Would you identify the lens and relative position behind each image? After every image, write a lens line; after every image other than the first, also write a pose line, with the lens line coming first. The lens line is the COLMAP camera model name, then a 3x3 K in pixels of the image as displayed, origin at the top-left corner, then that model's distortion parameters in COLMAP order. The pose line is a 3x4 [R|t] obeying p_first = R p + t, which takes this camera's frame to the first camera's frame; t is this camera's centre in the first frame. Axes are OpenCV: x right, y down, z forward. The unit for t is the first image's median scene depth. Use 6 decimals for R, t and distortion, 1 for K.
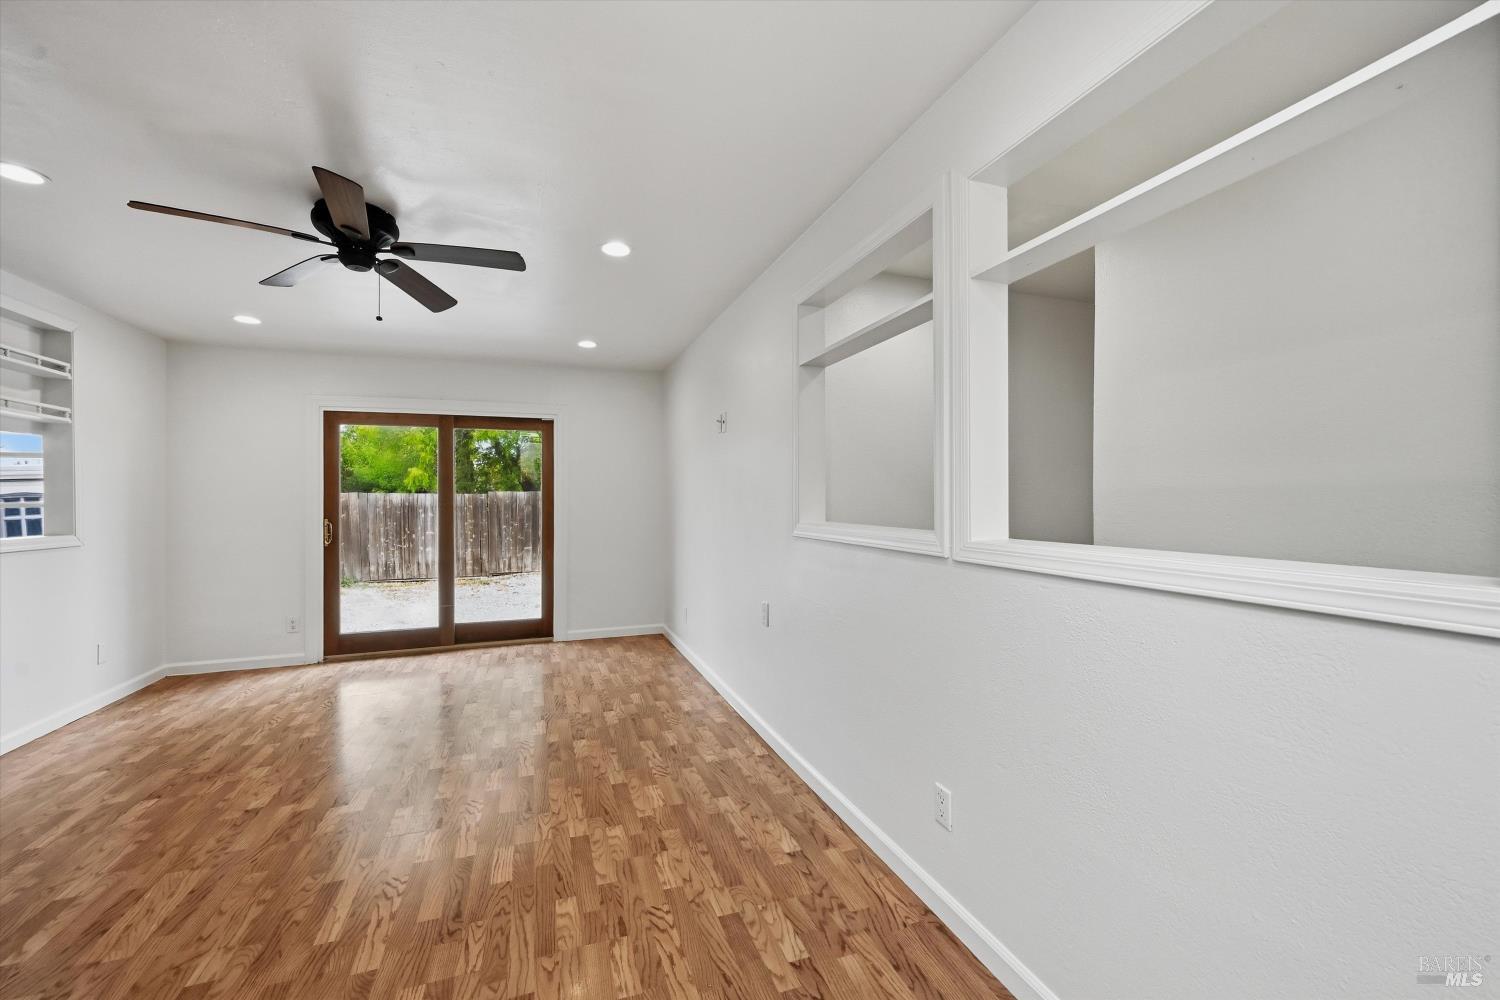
lens RADIAL K [[610.6, 0, 750.4], [0, 610.6, 497.7], [0, 0, 1]] dist [0.002779, -0.000020]
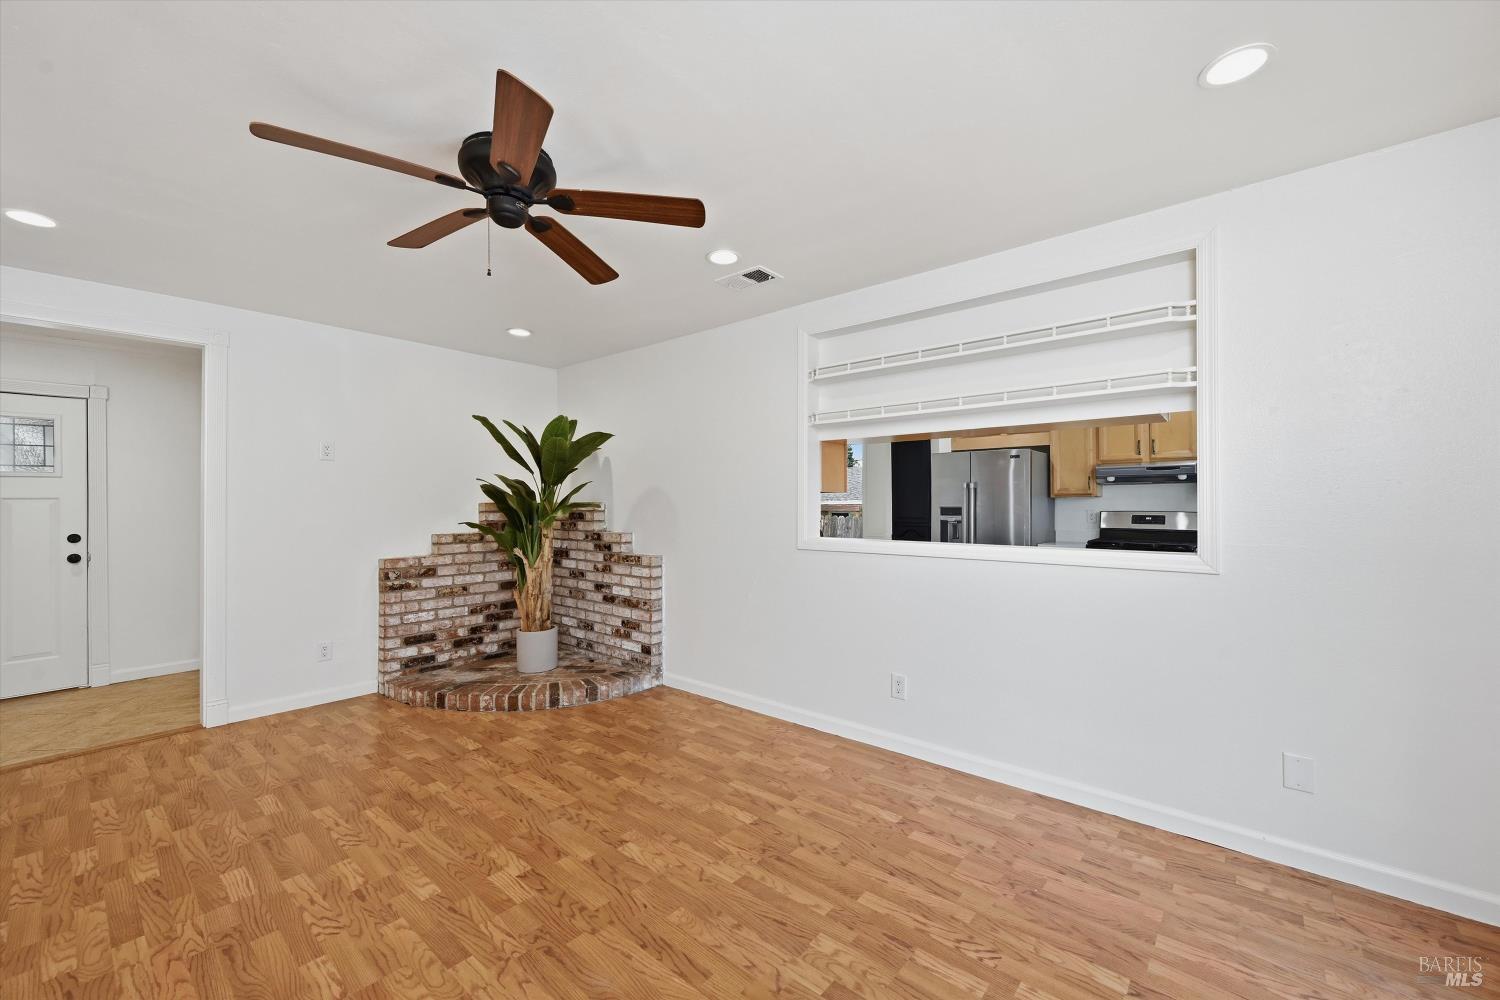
lens RADIAL K [[598.2, 0, 759.1], [0, 598.2, 502.5], [0, 0, 1]] dist [0.001653, -0.000404]
pose [[-0.863409, 0.006805, -0.504458, -0.402770], [0.011263, 0.999920, -0.005789, 0.002216], [0.504378, -0.010680, -0.863417, 1.407986]]
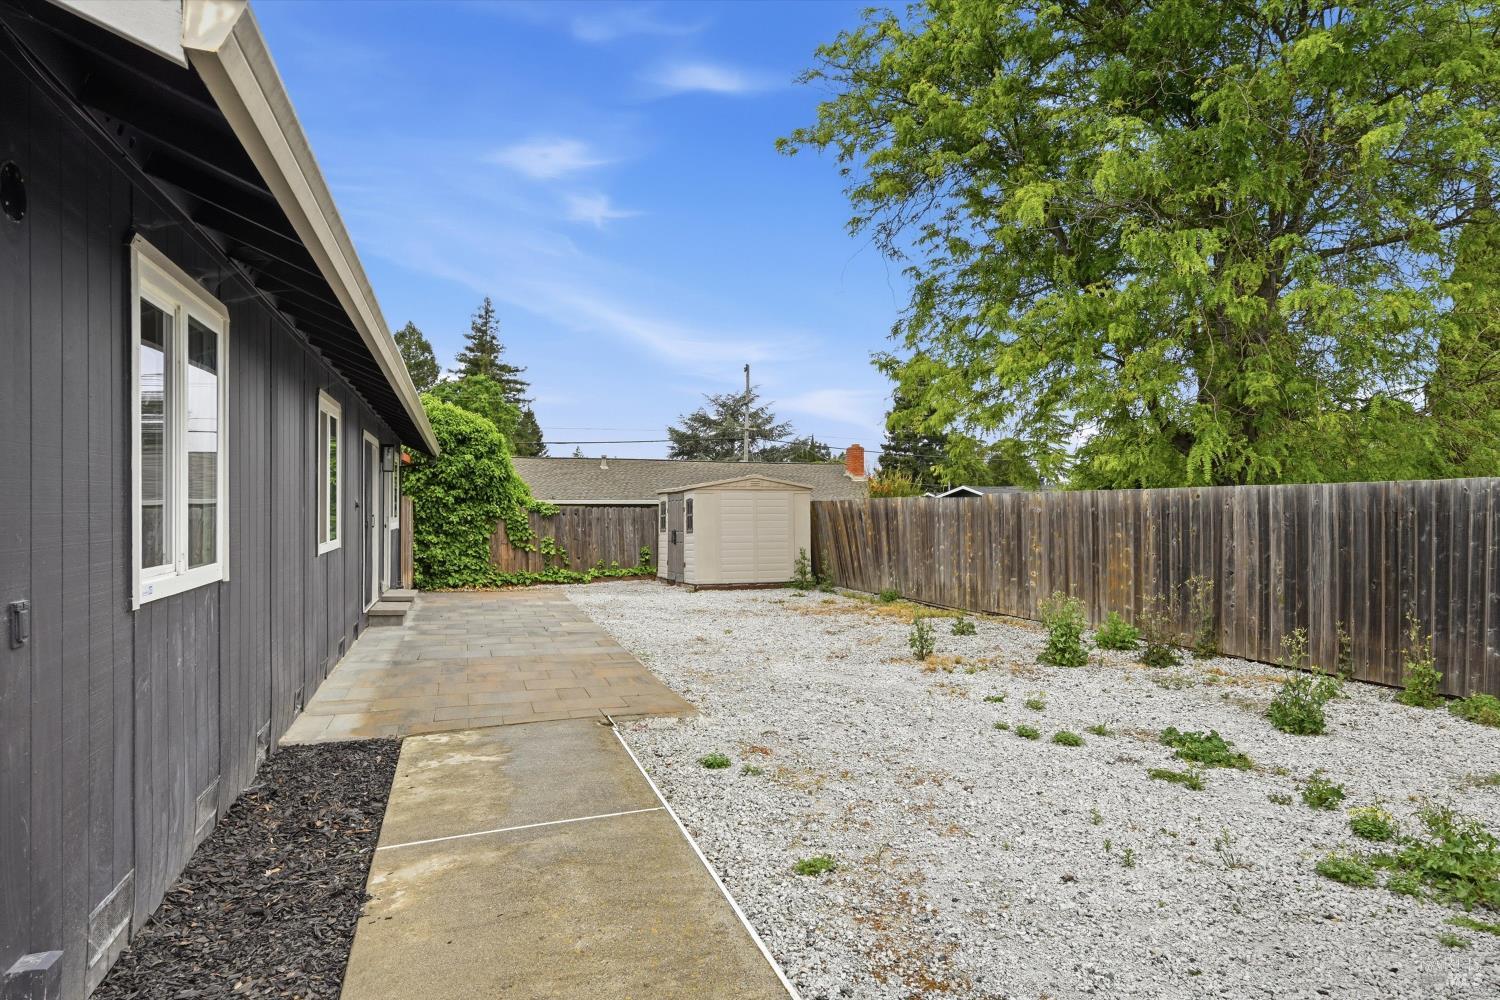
lens RADIAL K [[948.1, 0, 773.2], [0, 948.1, 513.4], [0, 0, 1]] dist [-0.005133, 0.006941]
pose [[-0.032005, 0.011033, -0.999427, 2.740207], [-0.003866, 0.999930, 0.011162, 0.003641], [0.999480, 0.004221, -0.031960, 3.196826]]
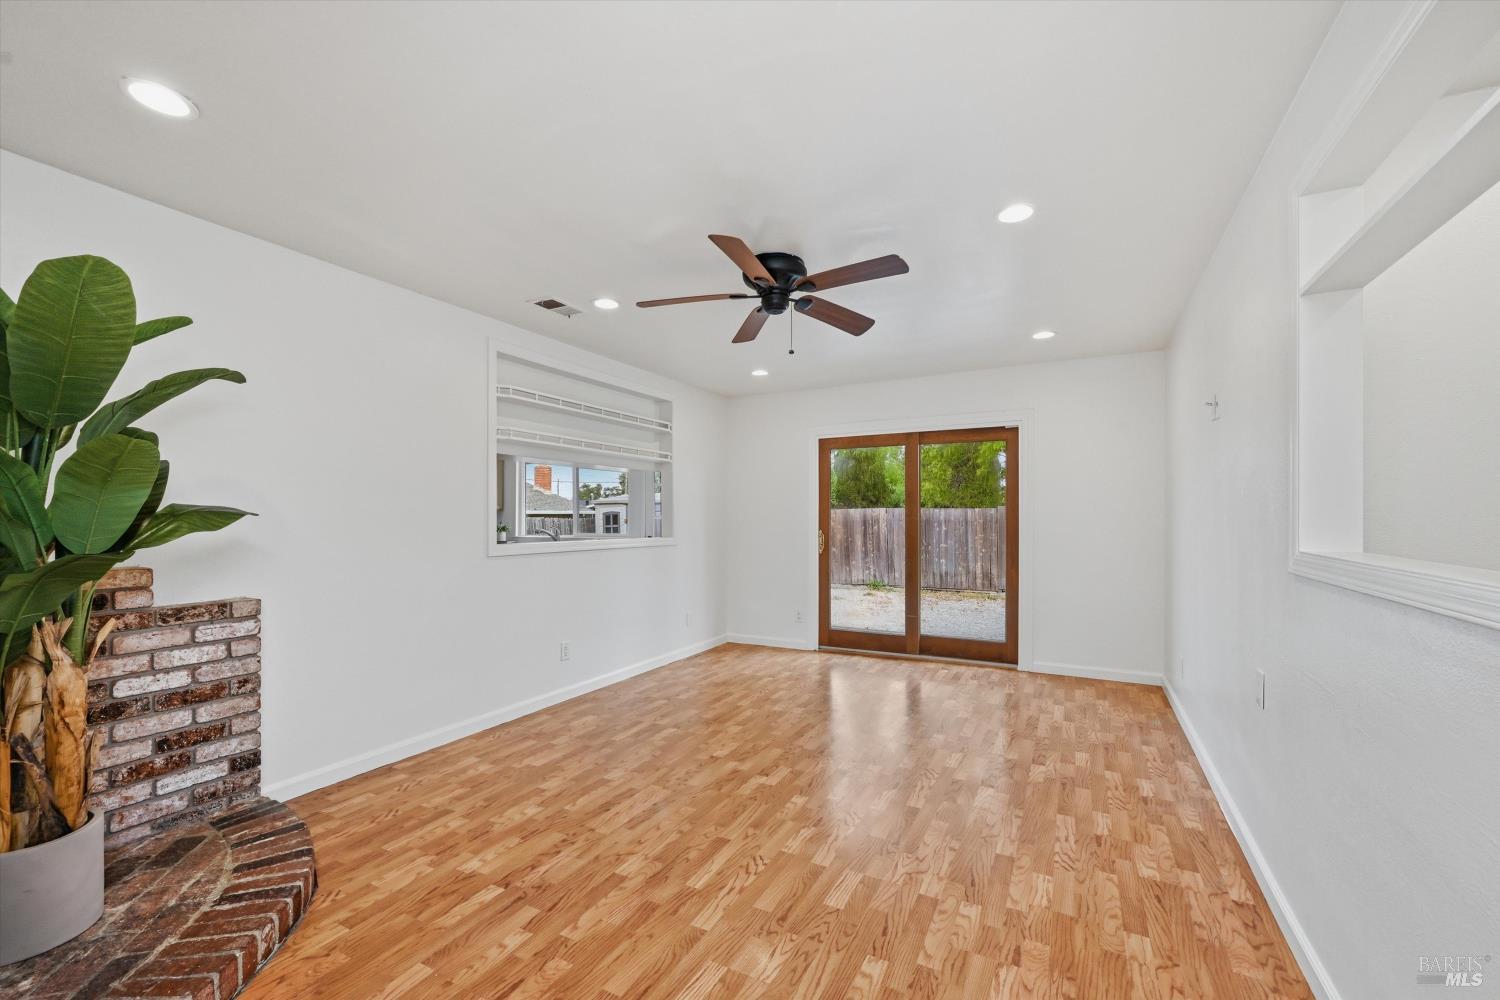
lens RADIAL K [[610.6, 0, 753.4], [0, 610.6, 519.6], [0, 0, 1]] dist [0.002779, -0.000020]
pose [[0.676456, 0.008954, -0.736428, 0.131871], [0.000101, 0.999925, 0.012250, -0.001311], [0.736483, -0.008362, 0.676405, 0.148490]]
